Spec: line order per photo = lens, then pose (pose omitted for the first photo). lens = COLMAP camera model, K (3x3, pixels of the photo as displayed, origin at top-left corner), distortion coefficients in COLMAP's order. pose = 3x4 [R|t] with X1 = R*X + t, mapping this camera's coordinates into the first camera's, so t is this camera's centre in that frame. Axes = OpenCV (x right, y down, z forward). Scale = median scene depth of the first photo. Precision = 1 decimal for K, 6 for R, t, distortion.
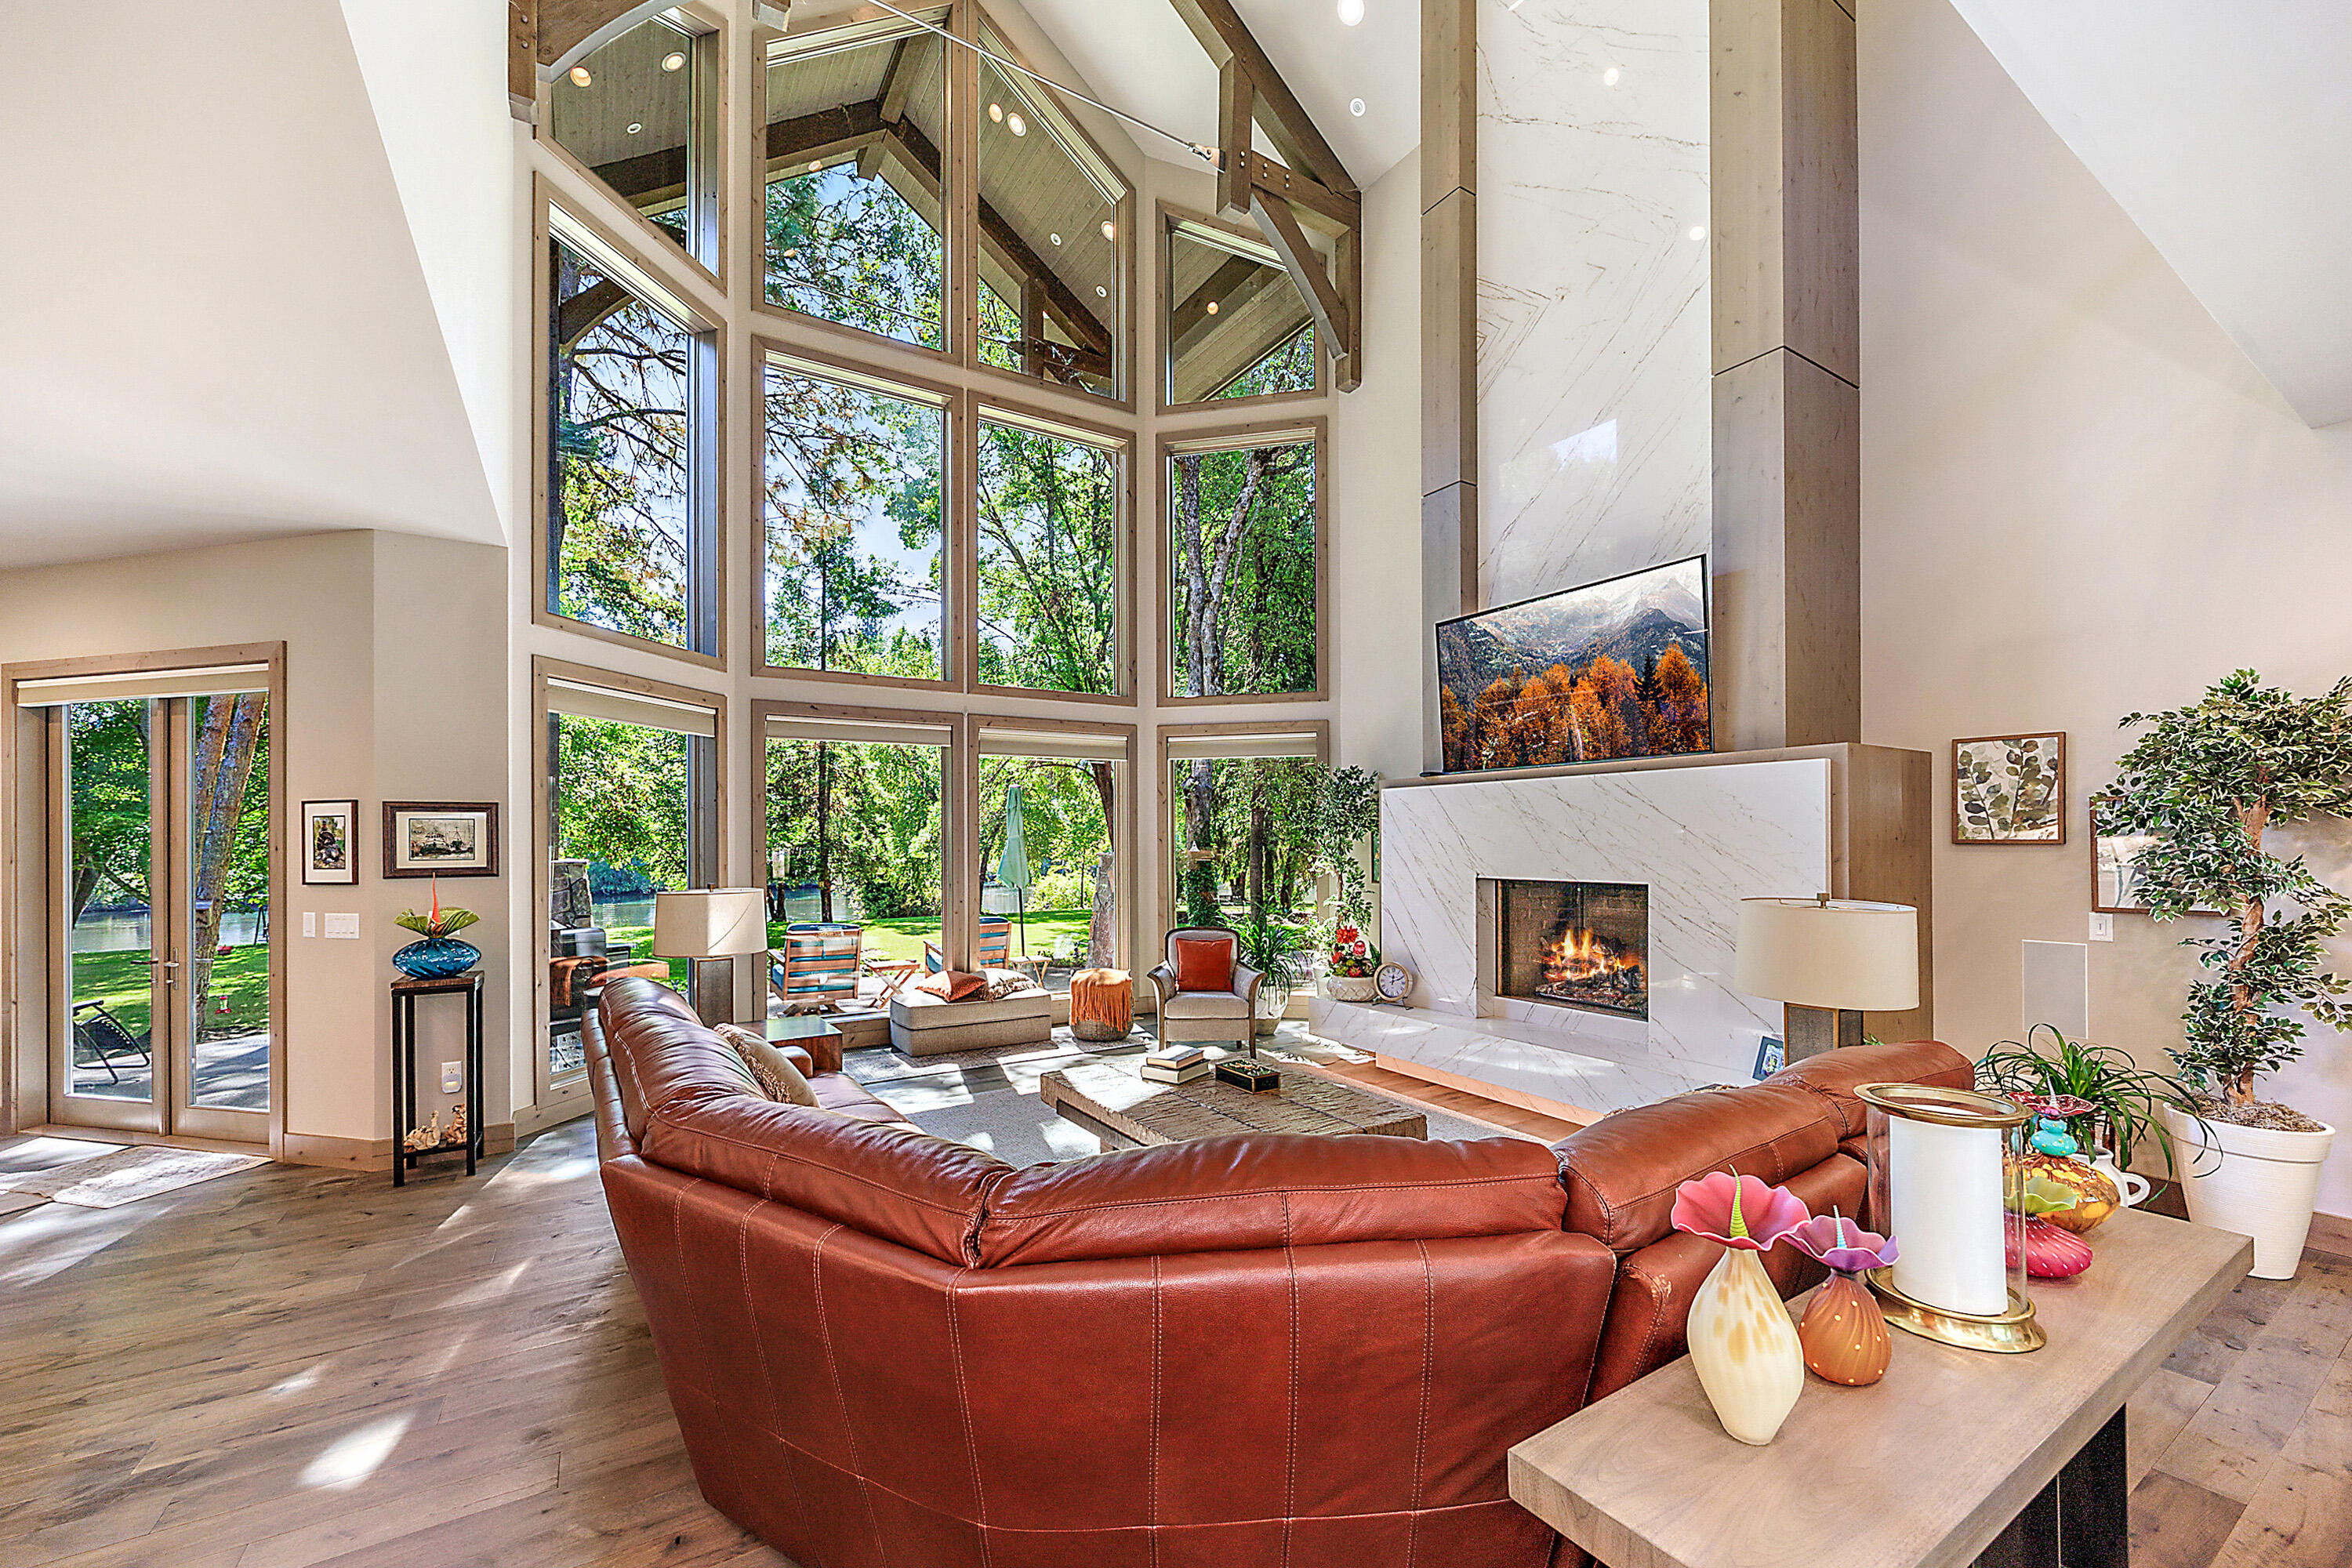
lens RADIAL K [[917.1, 0, 1168.3], [0, 917.1, 838.9], [0, 0, 1]] dist [-0.001893, -0.000237]
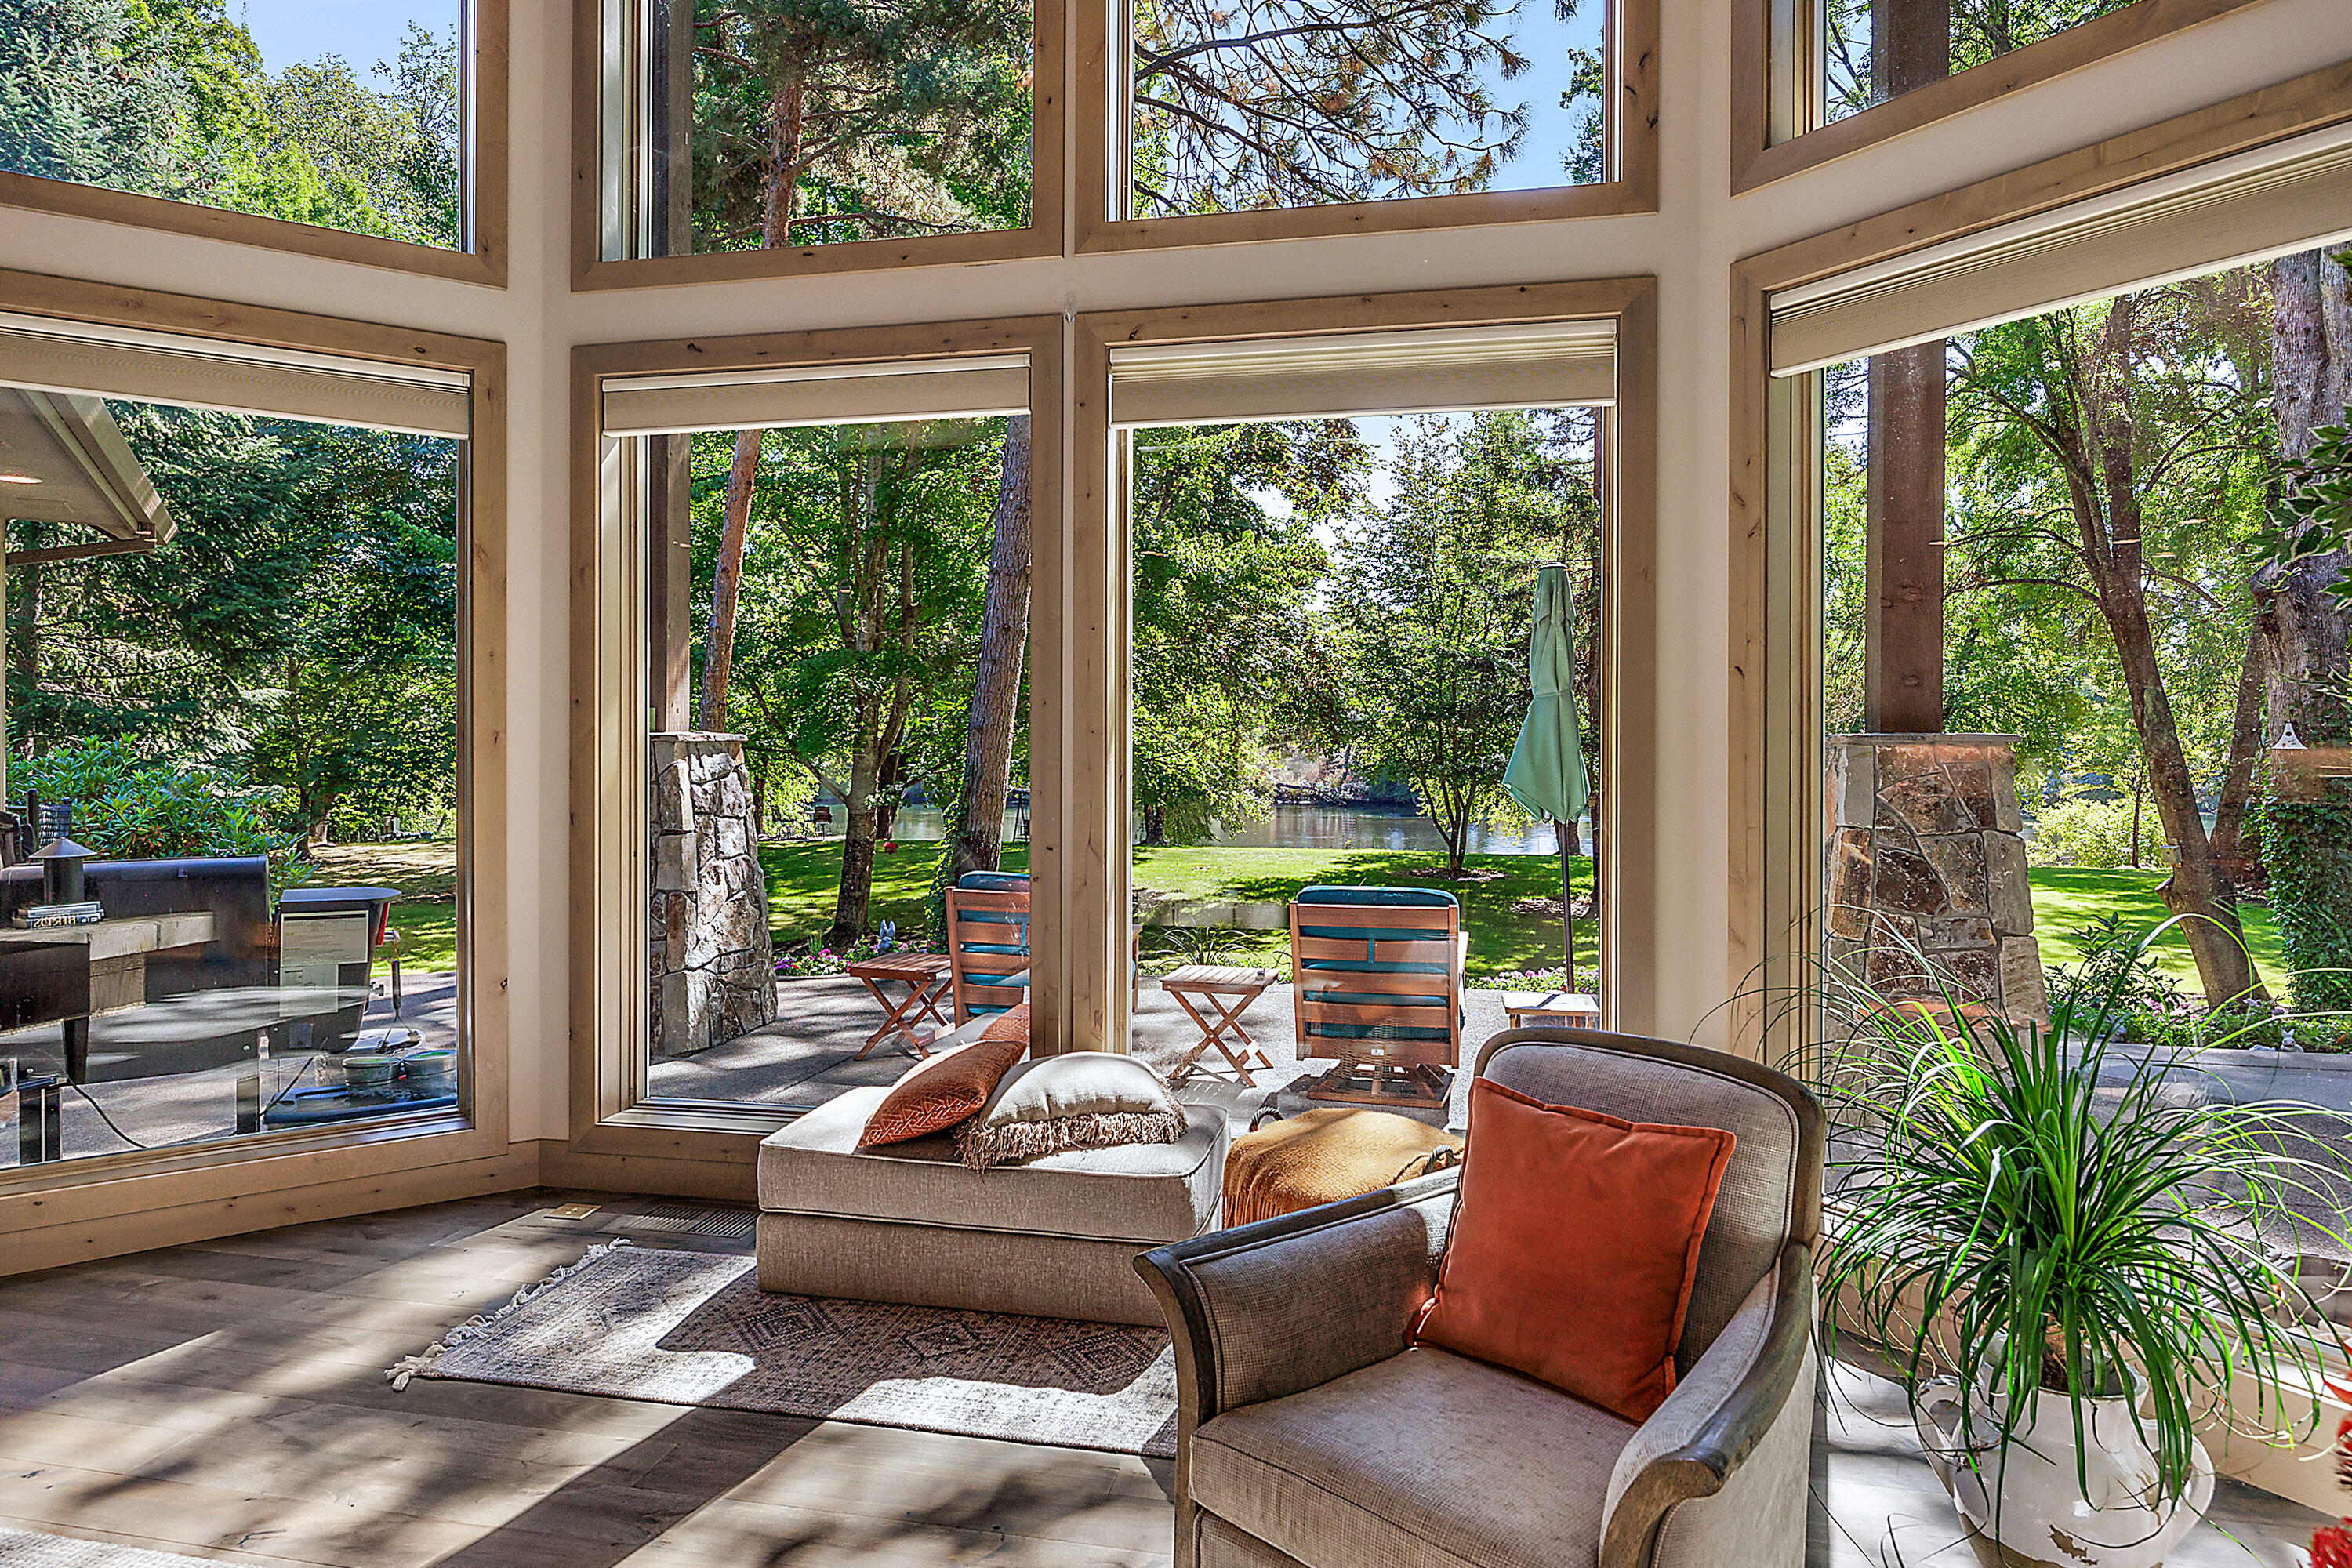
lens RADIAL K [[1313.1, 0, 1182.8], [0, 1313.1, 745.8], [0, 0, 1]] dist [0.028560, -0.000100]
pose [[0.730588, 0.009443, -0.682754, 0.197070], [-0.005260, 0.999953, 0.008201, 0.030064], [0.682799, -0.002400, 0.730603, 0.827519]]
